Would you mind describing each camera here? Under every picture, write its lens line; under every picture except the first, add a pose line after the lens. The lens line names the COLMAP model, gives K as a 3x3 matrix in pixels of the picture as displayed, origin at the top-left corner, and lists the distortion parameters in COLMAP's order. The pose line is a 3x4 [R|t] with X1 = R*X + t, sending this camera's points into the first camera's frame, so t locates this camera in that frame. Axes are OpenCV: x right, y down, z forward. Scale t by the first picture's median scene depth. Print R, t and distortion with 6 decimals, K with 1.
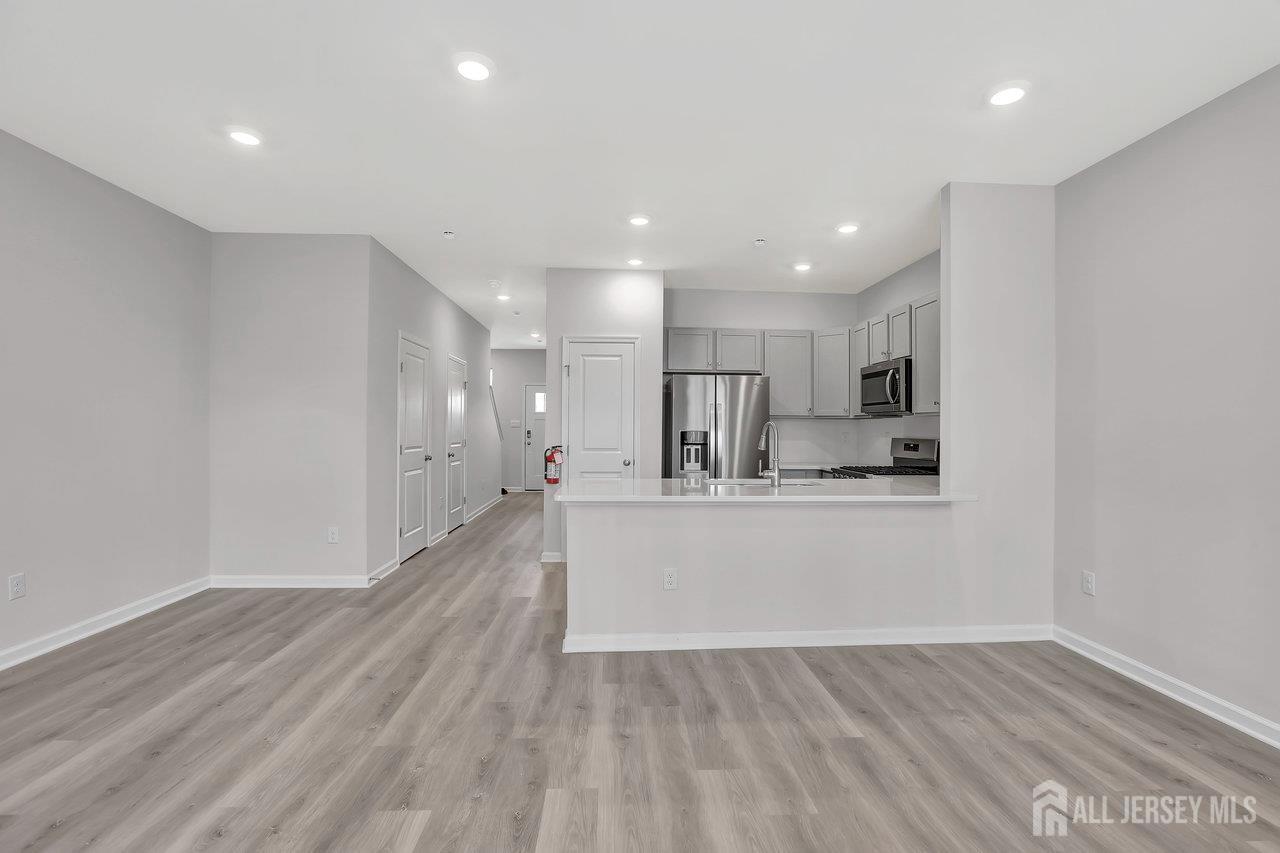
lens RADIAL K [[588.1, 0, 639.5], [0, 588.1, 431.6], [0, 0, 1]] dist [-0.038921, 0.010236]
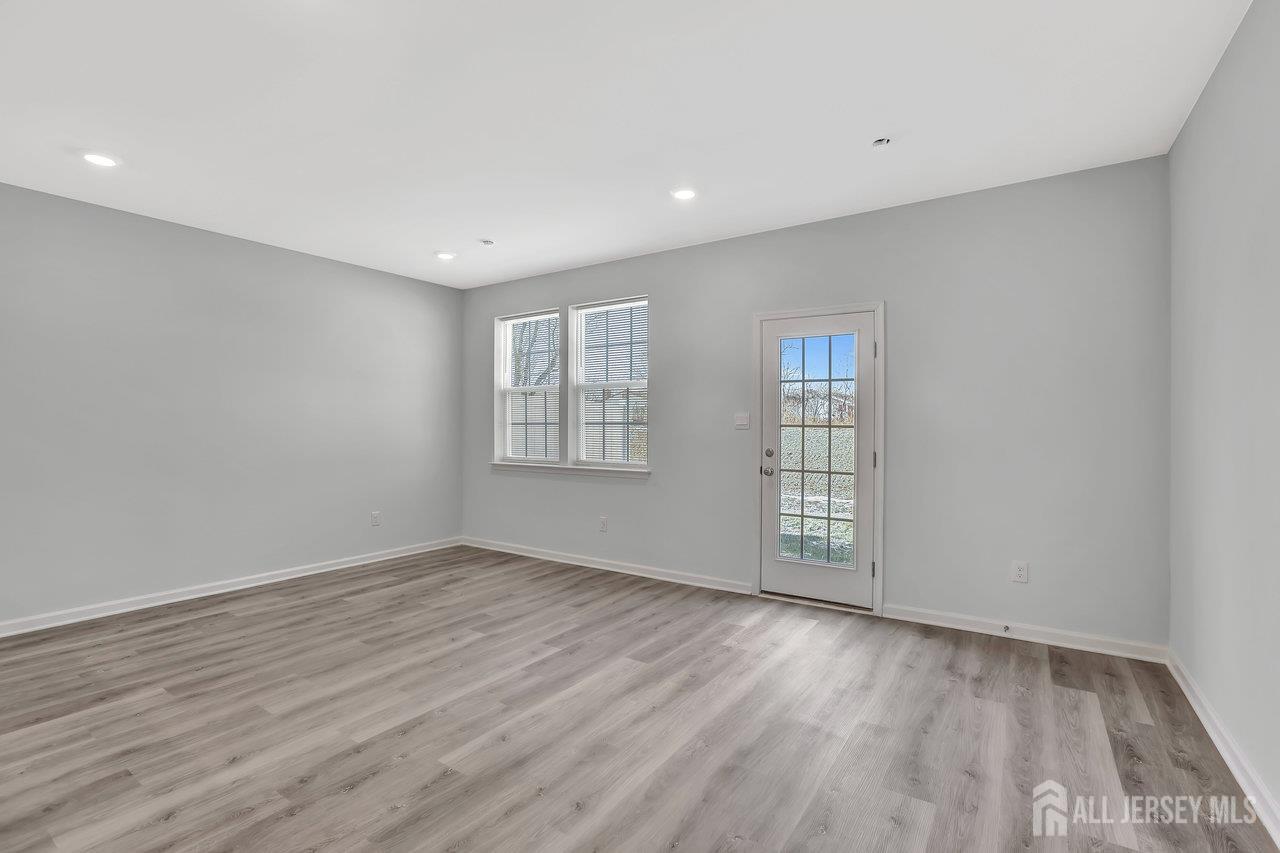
lens RADIAL K [[588.1, 0, 639.6], [0, 588.1, 423.1], [0, 0, 1]] dist [-0.038921, 0.010236]
pose [[-0.795464, -0.005772, 0.605974, -0.797669], [-0.002761, 0.999979, 0.005901, -0.021898], [-0.605995, 0.003021, -0.795463, 0.962101]]
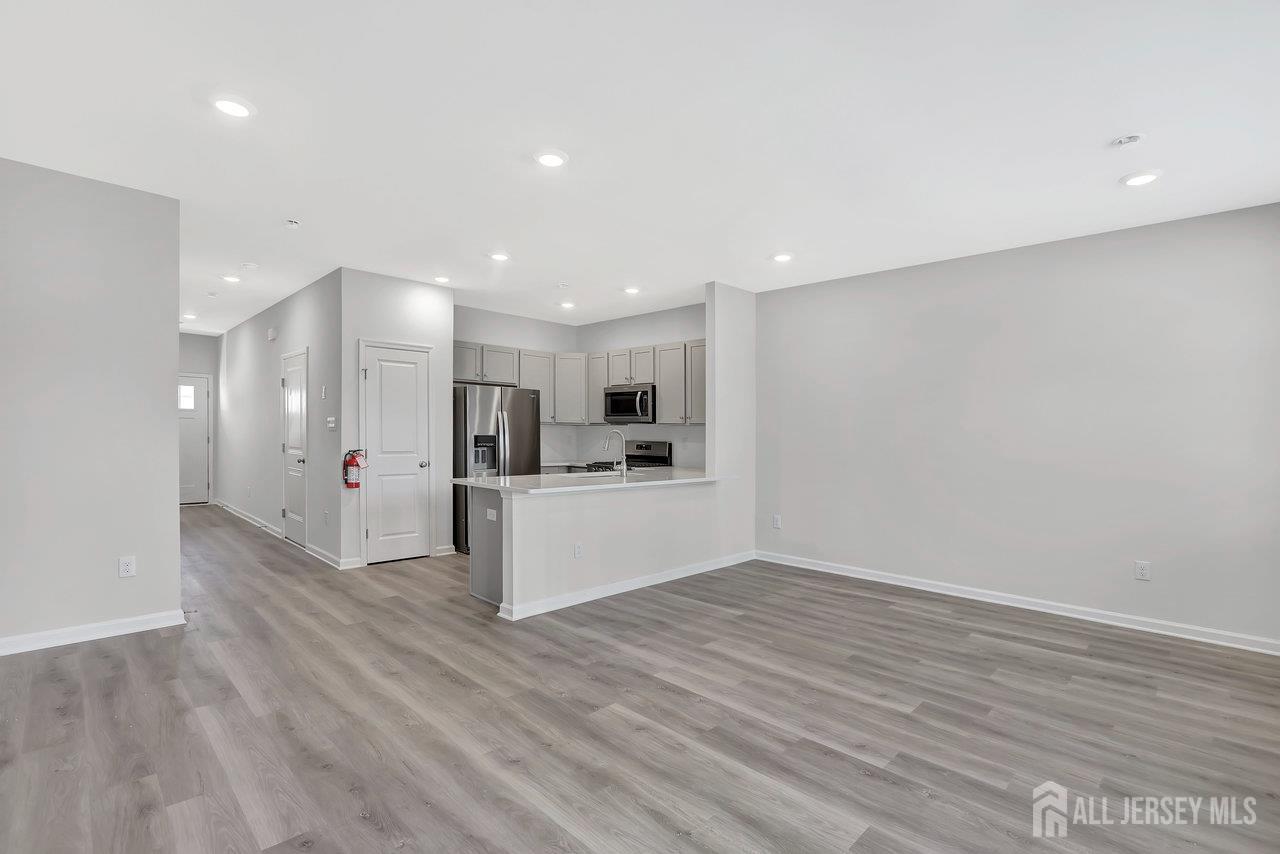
lens RADIAL K [[588.1, 0, 642.4], [0, 588.1, 426.9], [0, 0, 1]] dist [-0.038921, 0.010236]
pose [[0.741131, 0.010281, 0.671282, -0.741376], [-0.005096, 0.999940, -0.009688, -0.012892], [-0.671341, 0.003759, 0.741139, -0.075422]]
